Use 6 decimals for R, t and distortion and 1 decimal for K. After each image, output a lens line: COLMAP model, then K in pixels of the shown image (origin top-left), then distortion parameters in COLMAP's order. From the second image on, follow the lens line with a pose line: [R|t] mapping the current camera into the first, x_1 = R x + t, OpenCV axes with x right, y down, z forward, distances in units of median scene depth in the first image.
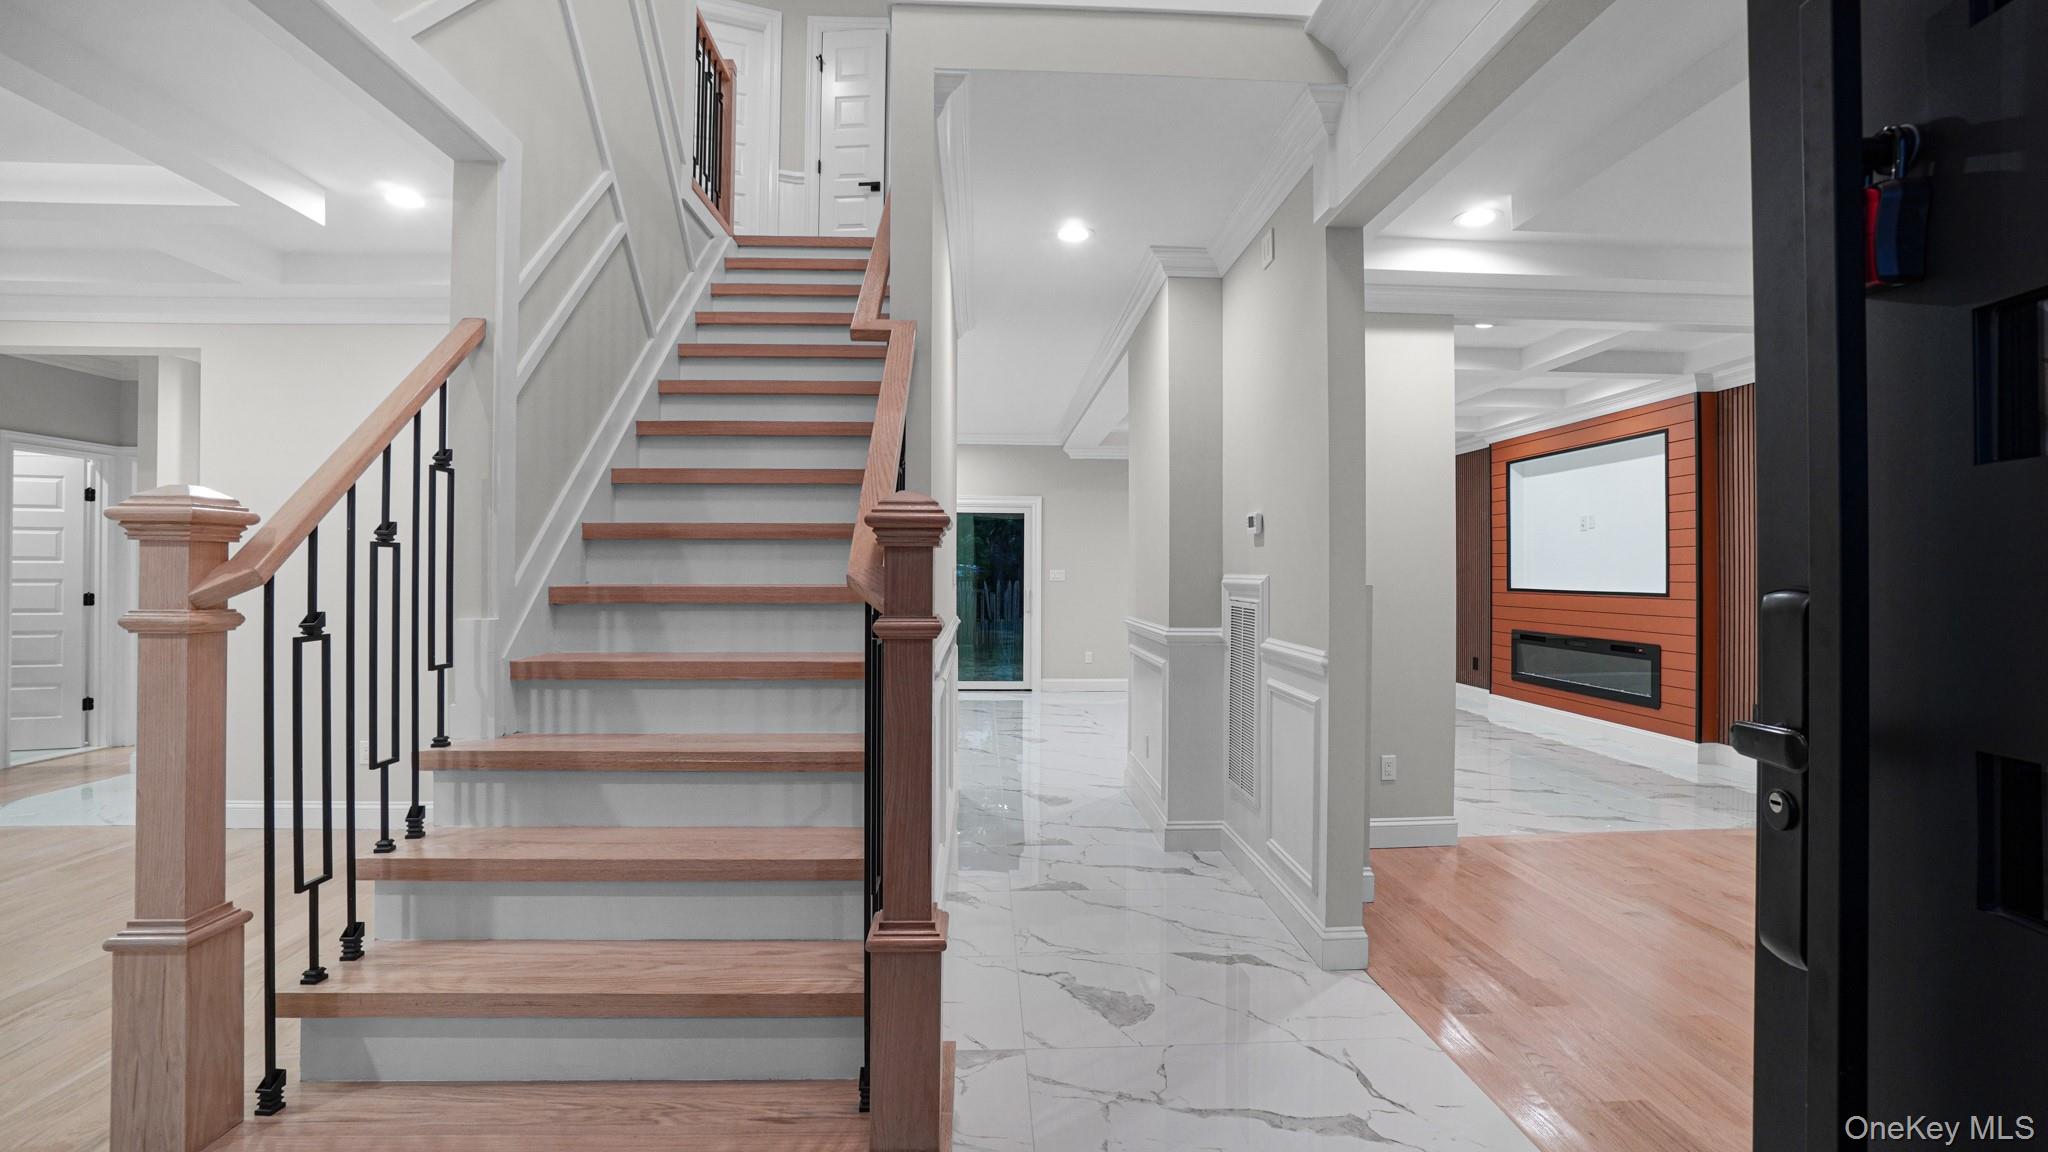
lens RADIAL K [[919.6, 0, 1023.1], [0, 919.6, 574.9], [0, 0, 1]] dist [-0.044670, 0.013522]
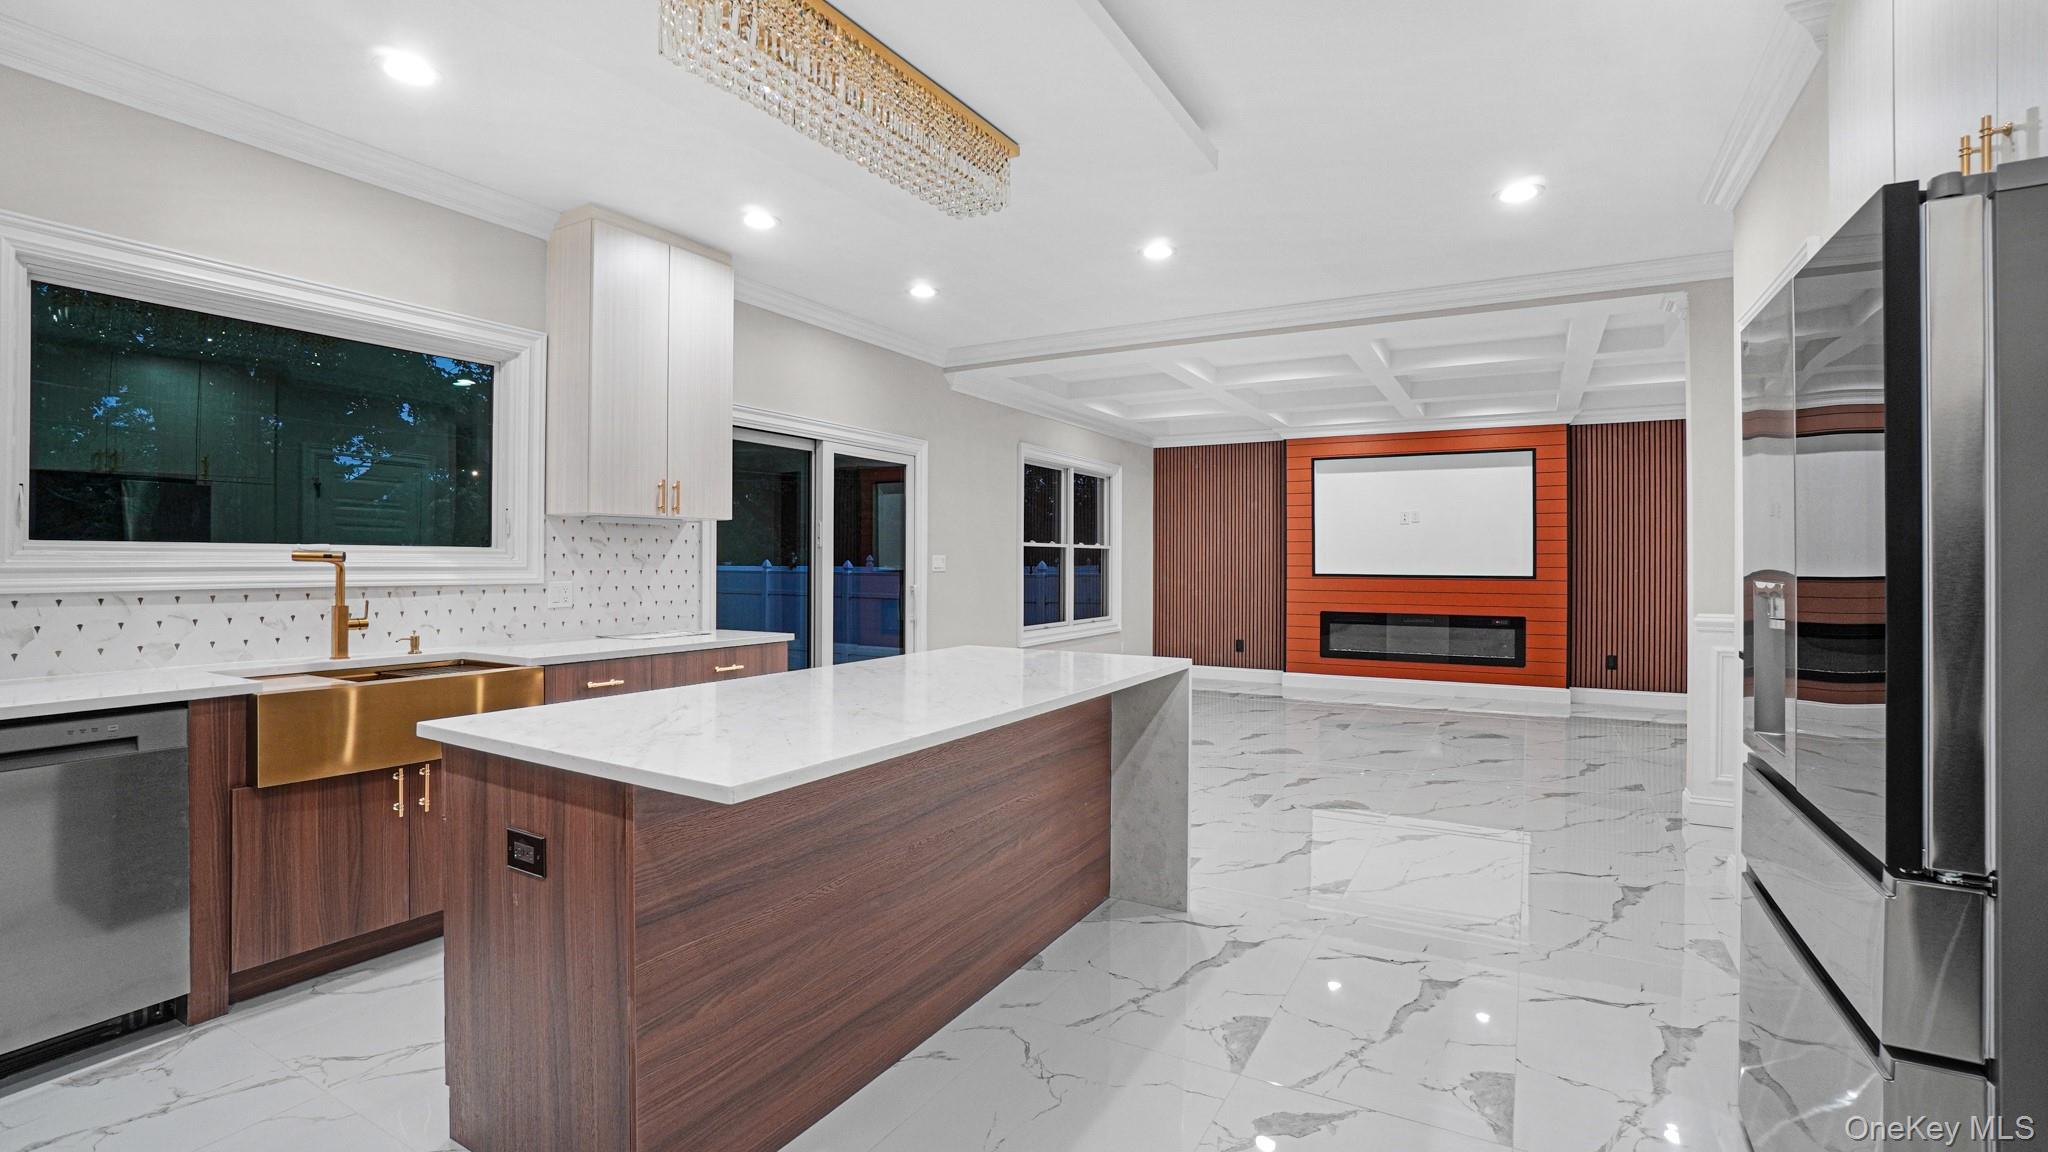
lens RADIAL K [[919.6, 0, 1029.6], [0, 919.6, 558.3], [0, 0, 1]] dist [-0.044670, 0.013522]
pose [[0.528080, 0.002530, 0.849191, -0.741052], [-0.001456, 0.999997, -0.002073, -0.001243], [-0.849193, -0.000142, 0.528082, 0.900888]]
